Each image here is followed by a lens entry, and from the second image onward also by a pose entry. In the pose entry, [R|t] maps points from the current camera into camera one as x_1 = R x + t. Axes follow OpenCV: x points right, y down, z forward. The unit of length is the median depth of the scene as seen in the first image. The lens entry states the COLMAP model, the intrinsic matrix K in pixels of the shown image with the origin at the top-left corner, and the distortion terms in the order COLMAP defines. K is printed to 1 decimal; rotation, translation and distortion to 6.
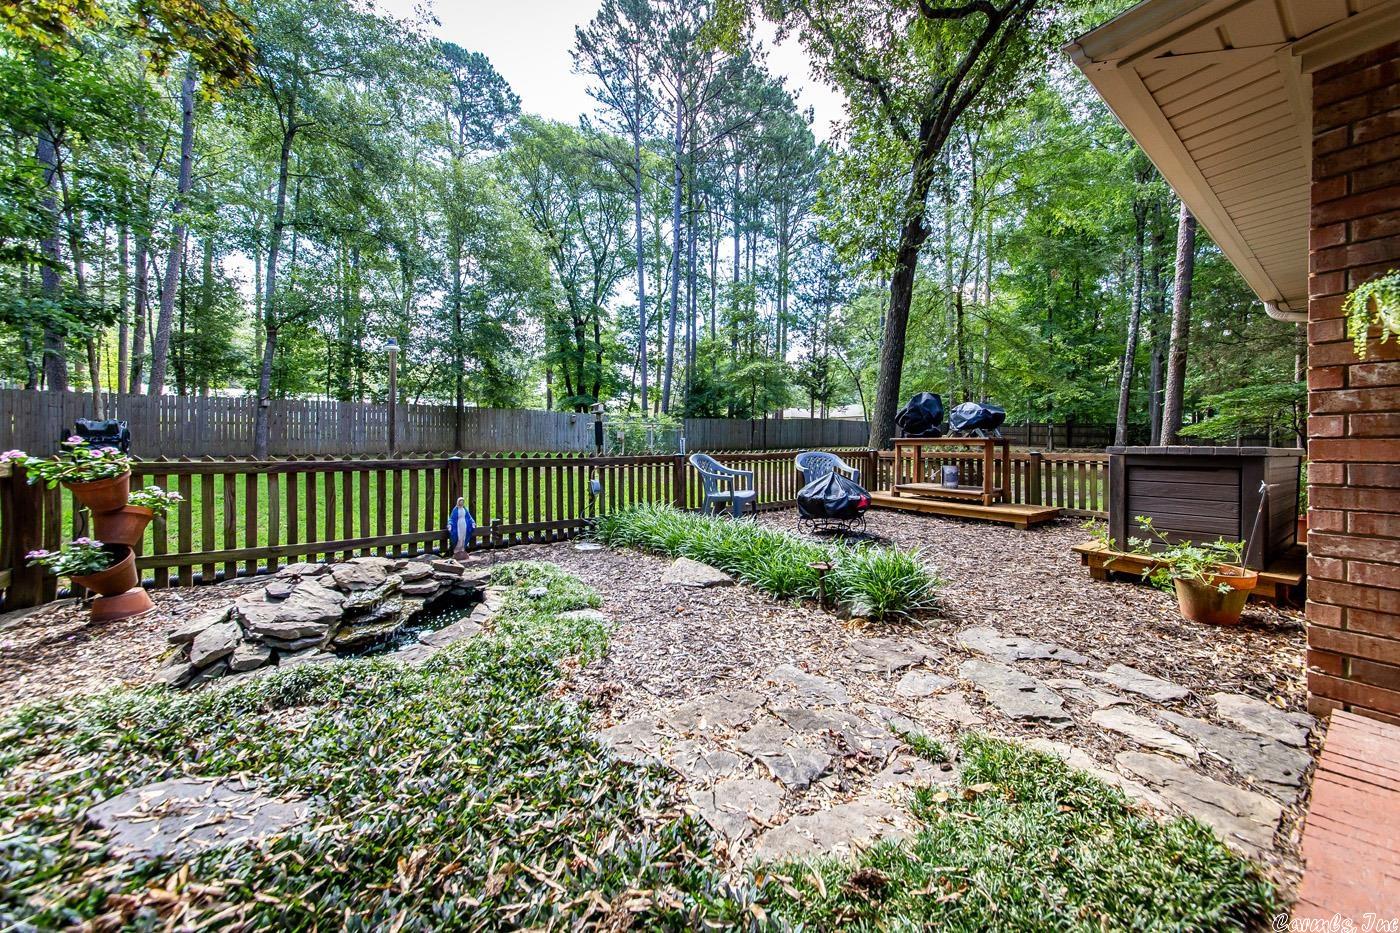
lens RADIAL K [[473.9, 0, 703.4], [0, 473.9, 449.7], [0, 0, 1]] dist [0.000277, 0.000025]
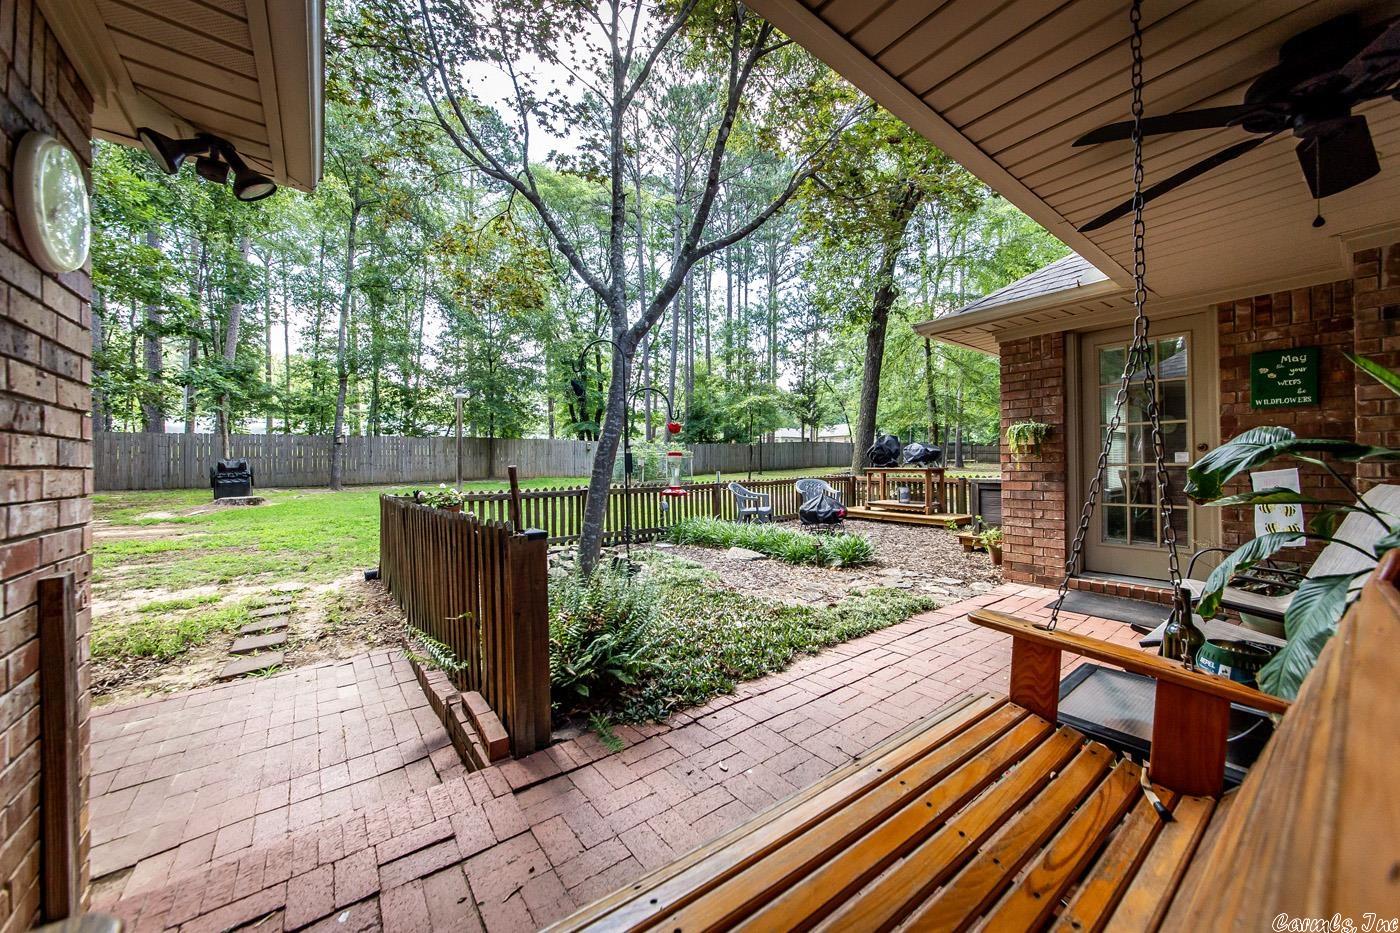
lens RADIAL K [[507.0, 0, 700.0], [0, 507.0, 466.5], [0, 0, 1]] dist [-0.000225, -0.000013]
pose [[0.999423, -0.014724, 0.030603, -0.122925], [0.014778, 0.999890, -0.001531, -0.031976], [-0.030577, 0.001983, 0.999530, -0.451549]]
